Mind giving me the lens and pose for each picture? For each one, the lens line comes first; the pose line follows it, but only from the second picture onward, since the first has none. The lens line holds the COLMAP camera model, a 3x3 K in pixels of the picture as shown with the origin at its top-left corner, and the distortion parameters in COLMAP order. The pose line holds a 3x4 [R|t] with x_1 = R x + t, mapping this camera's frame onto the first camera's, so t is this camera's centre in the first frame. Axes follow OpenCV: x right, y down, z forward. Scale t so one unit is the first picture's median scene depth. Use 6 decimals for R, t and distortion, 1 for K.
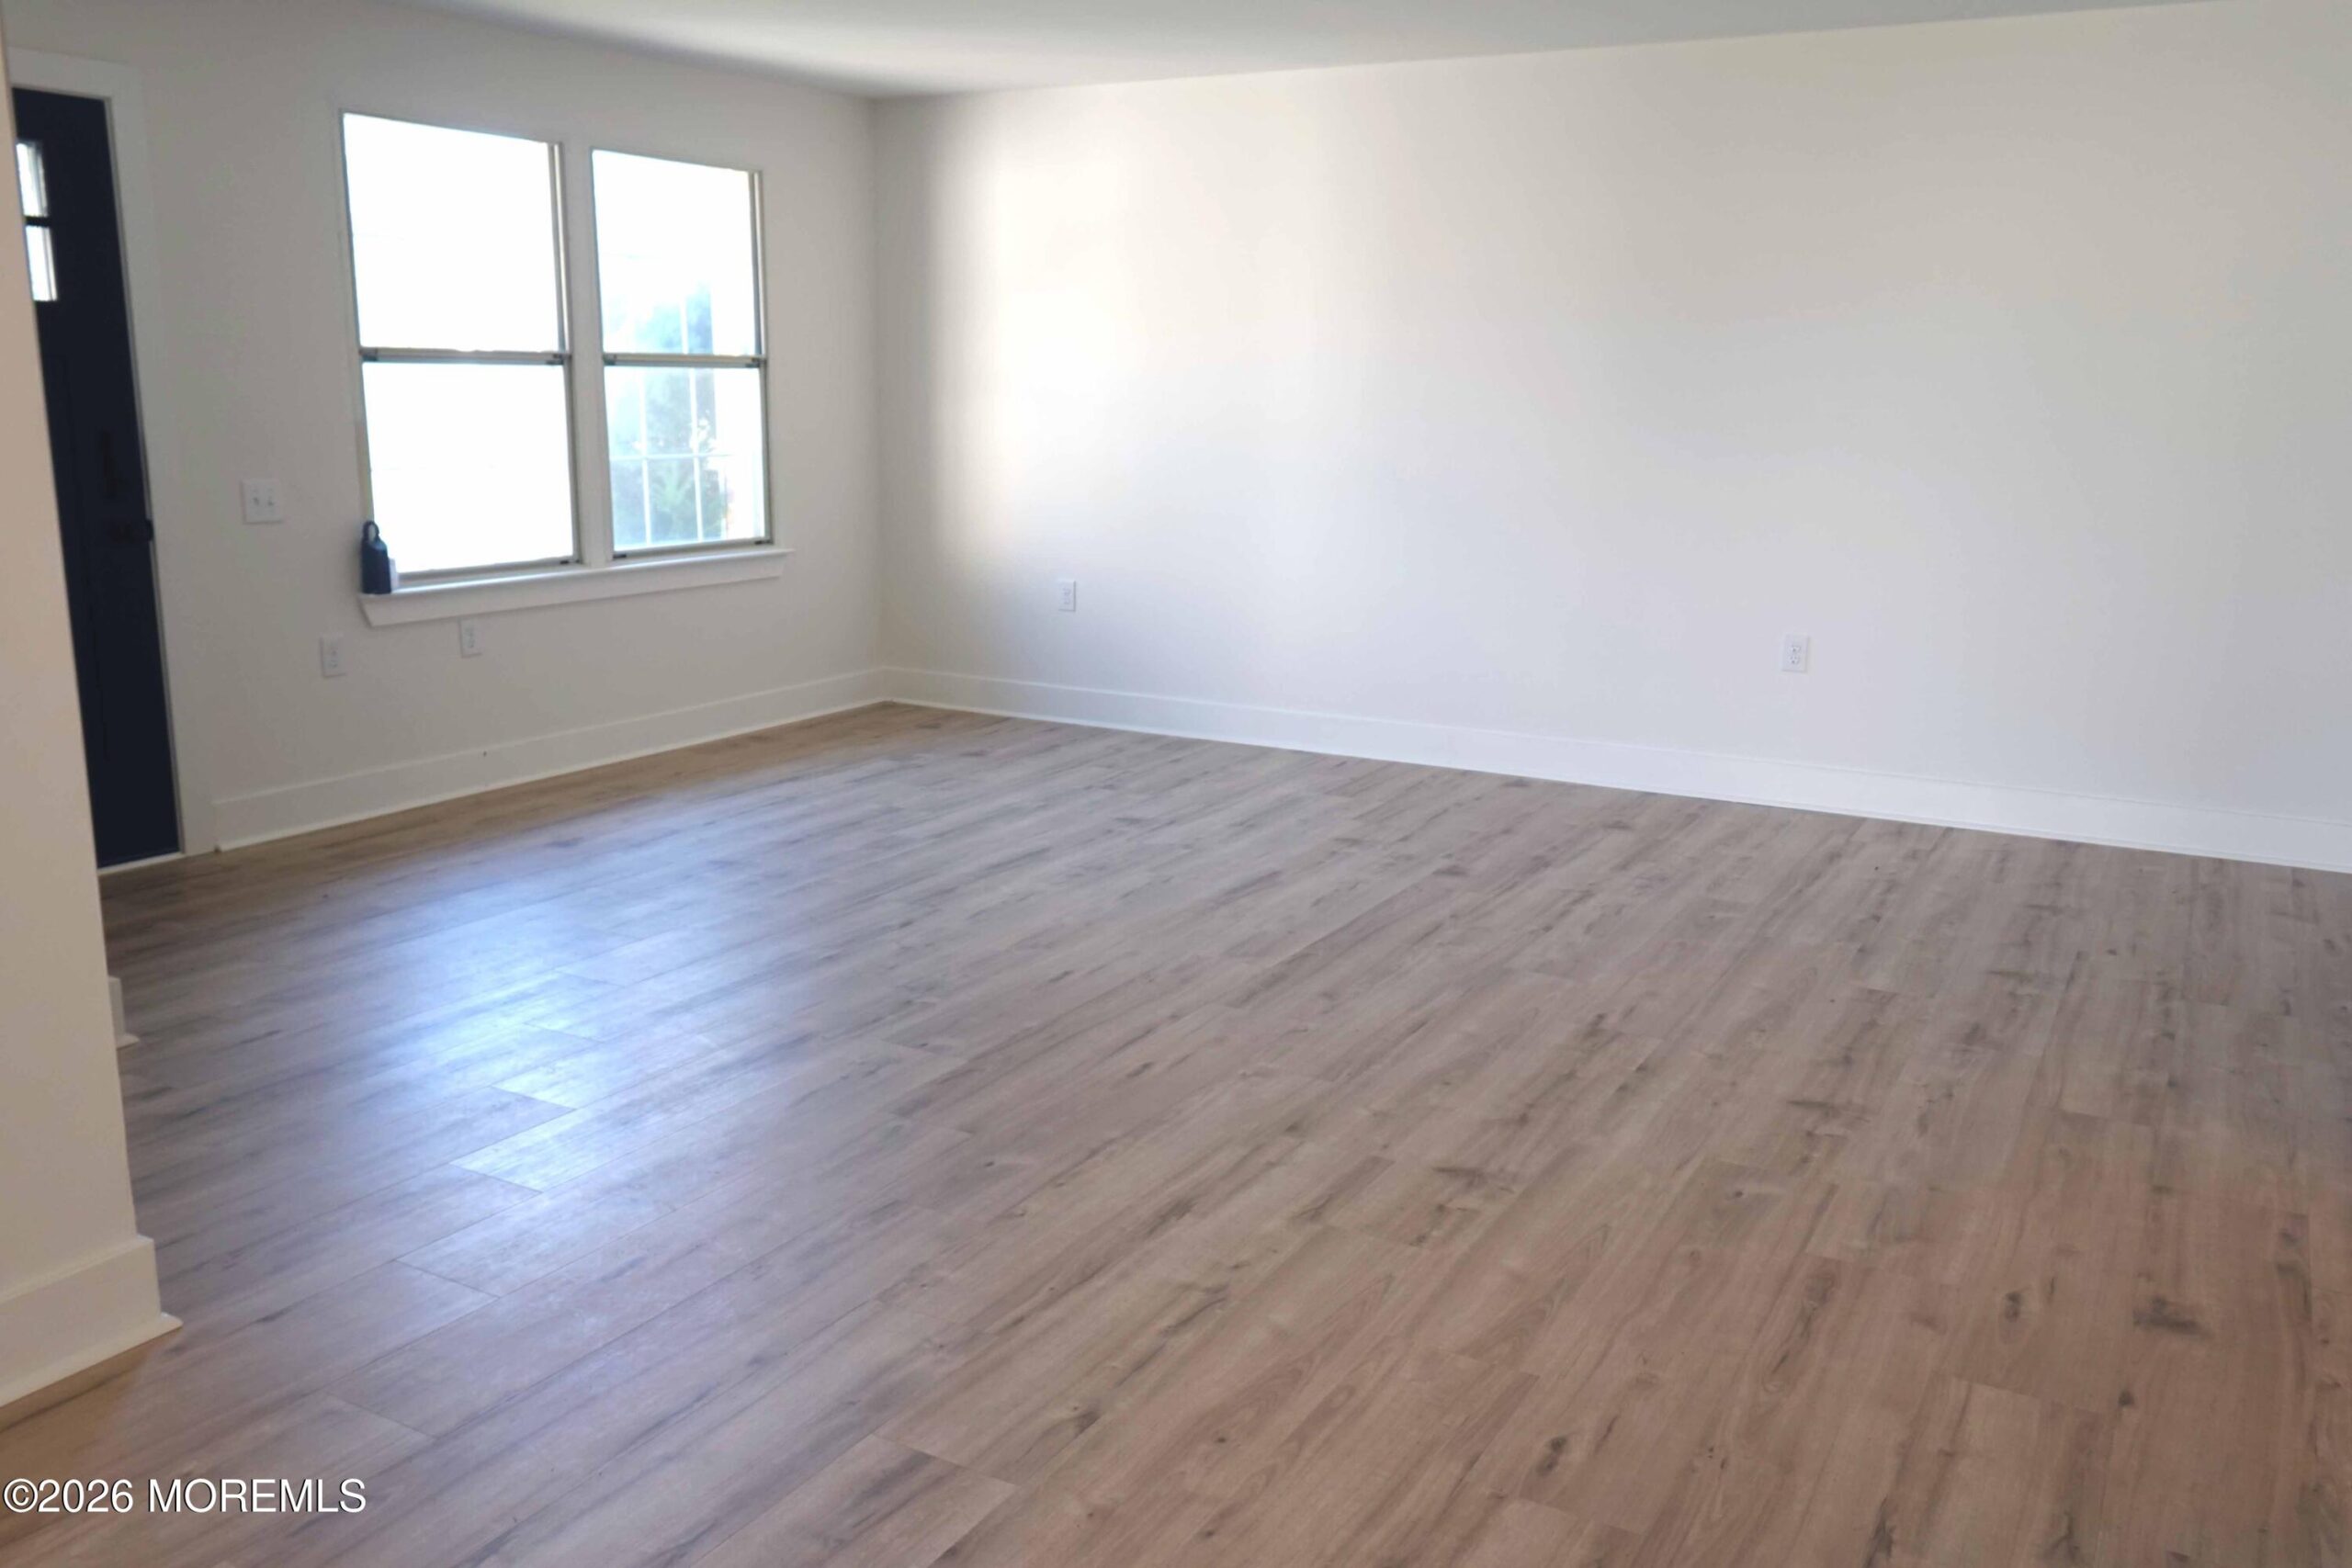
lens RADIAL K [[1891.9, 0, 1175.6], [0, 1891.9, 781.3], [0, 0, 1]] dist [0.015135, -0.000934]
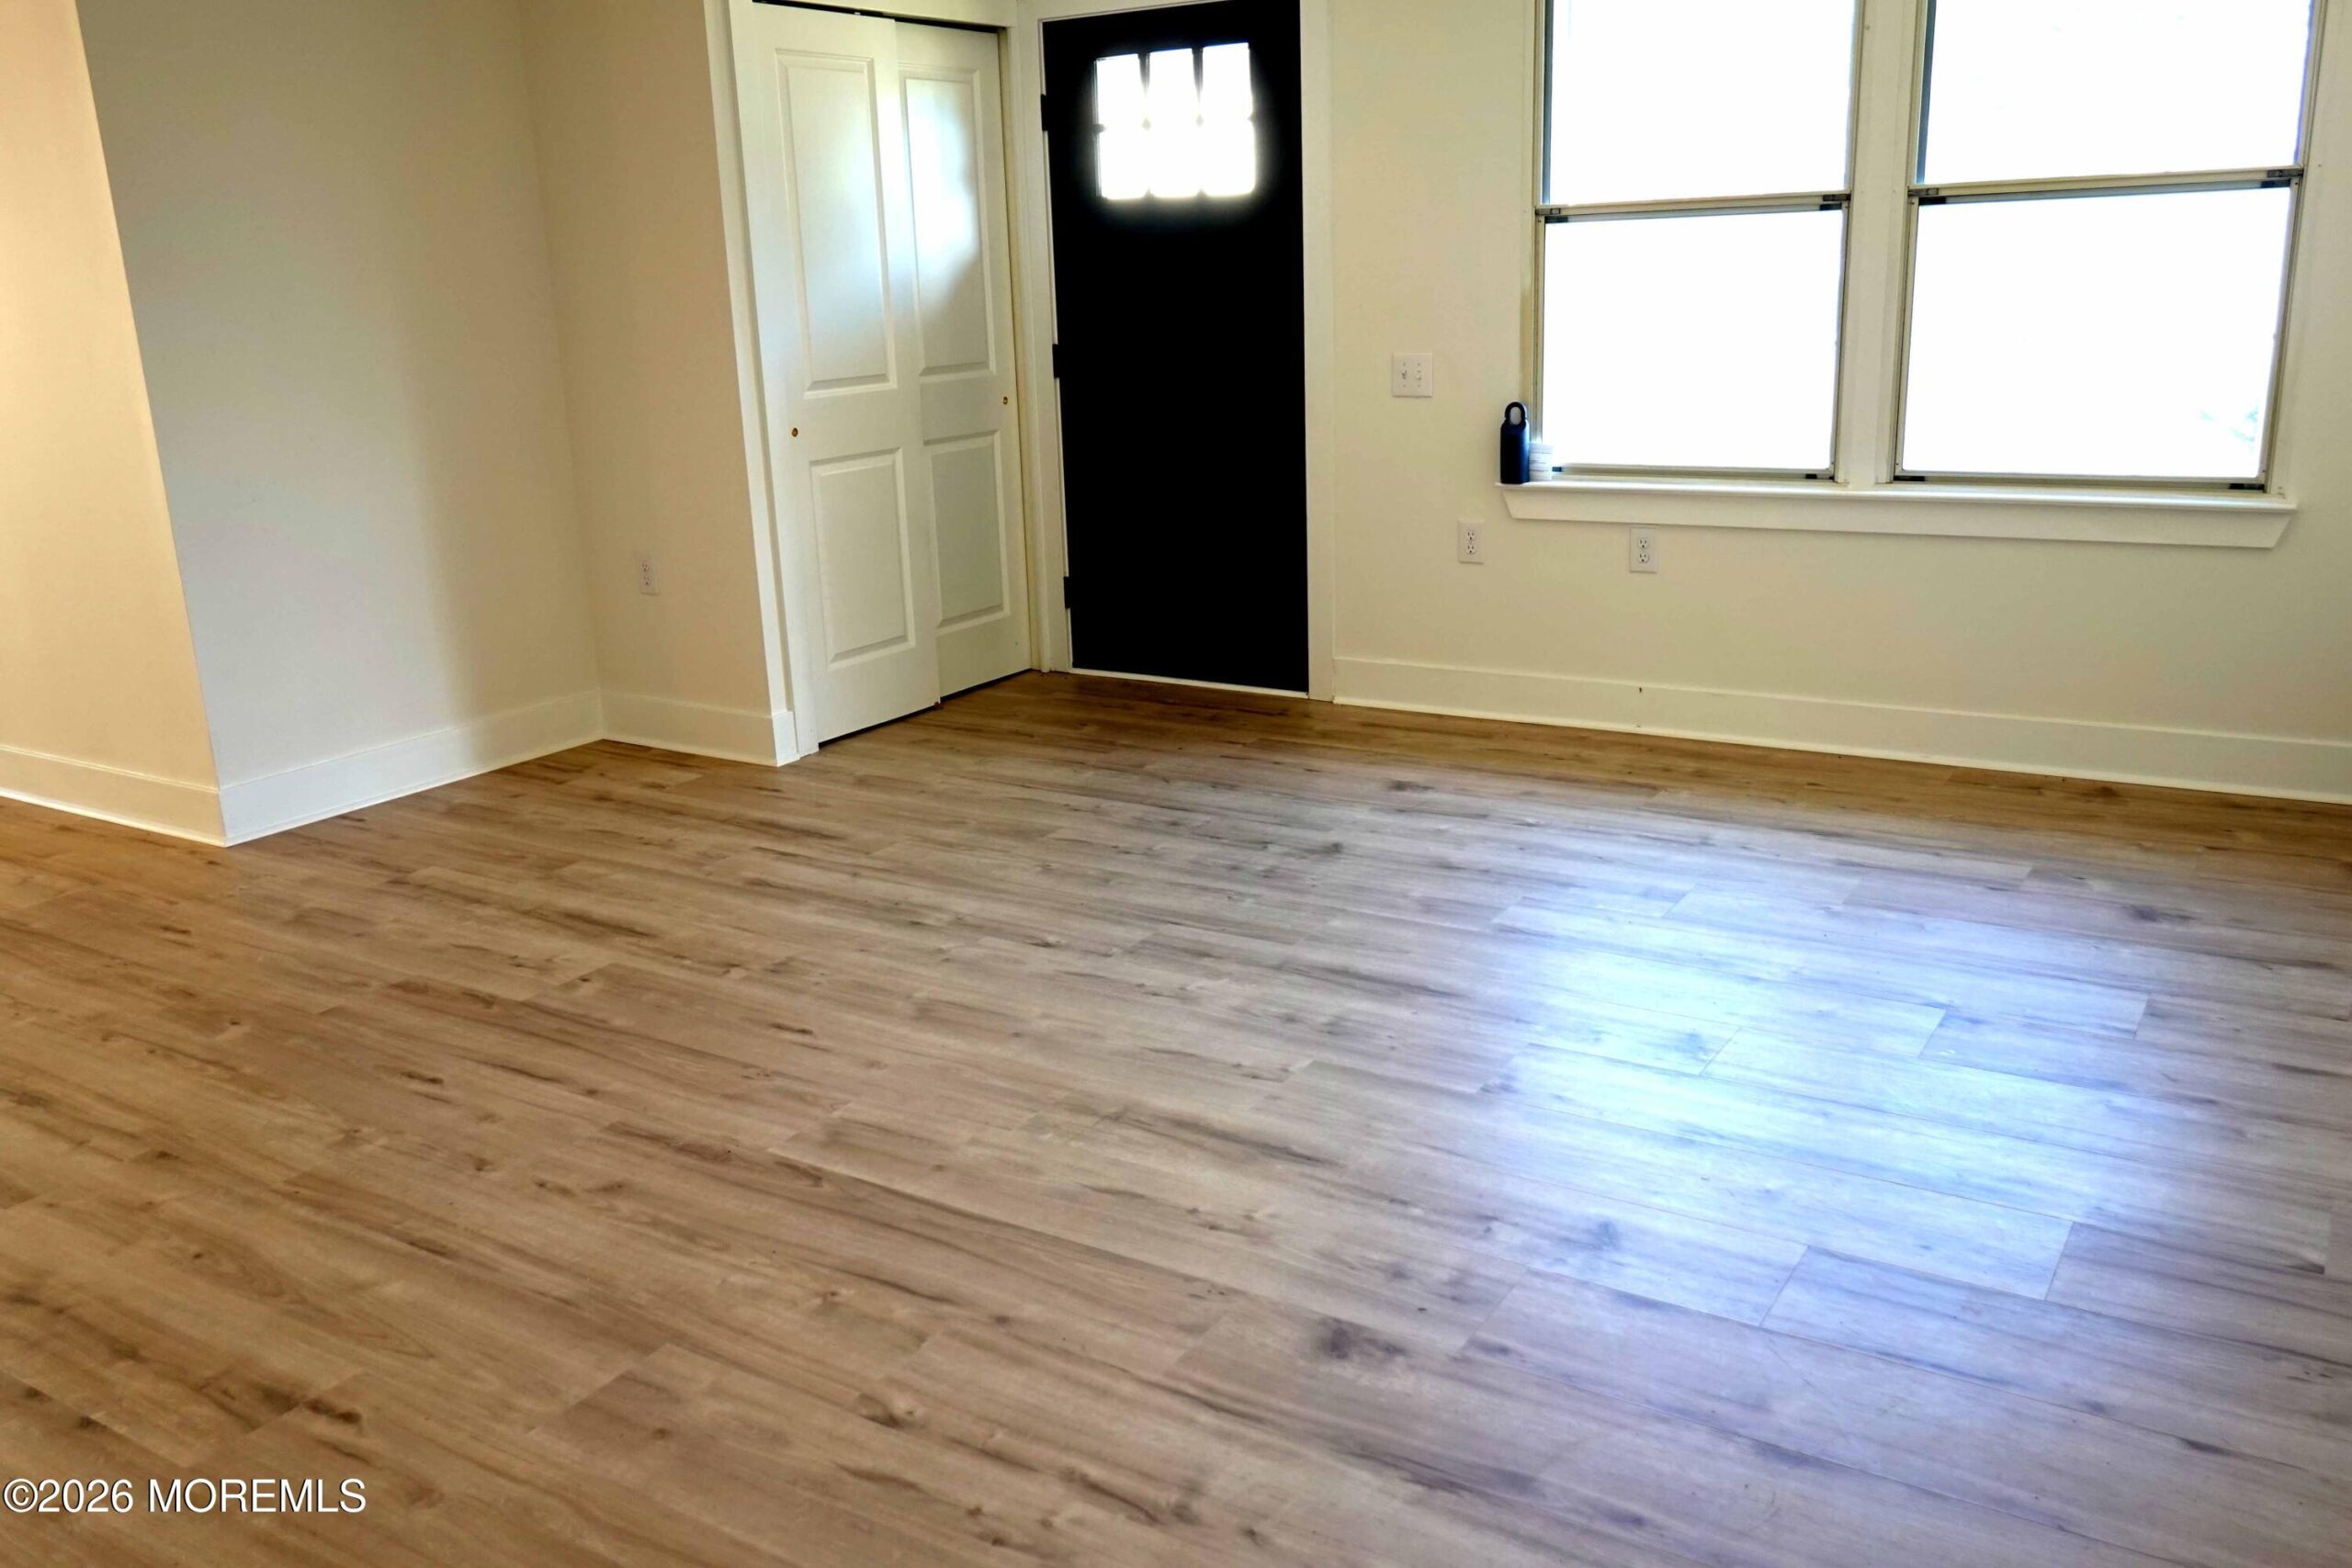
lens RADIAL K [[1891.9, 0, 1176.0], [0, 1891.9, 786.2], [0, 0, 1]] dist [0.015135, -0.000934]
pose [[-0.055384, 0.261395, -0.963642, 0.643865], [-0.170051, 0.948553, 0.267076, -0.223761], [0.983878, 0.178660, -0.008084, 1.109045]]
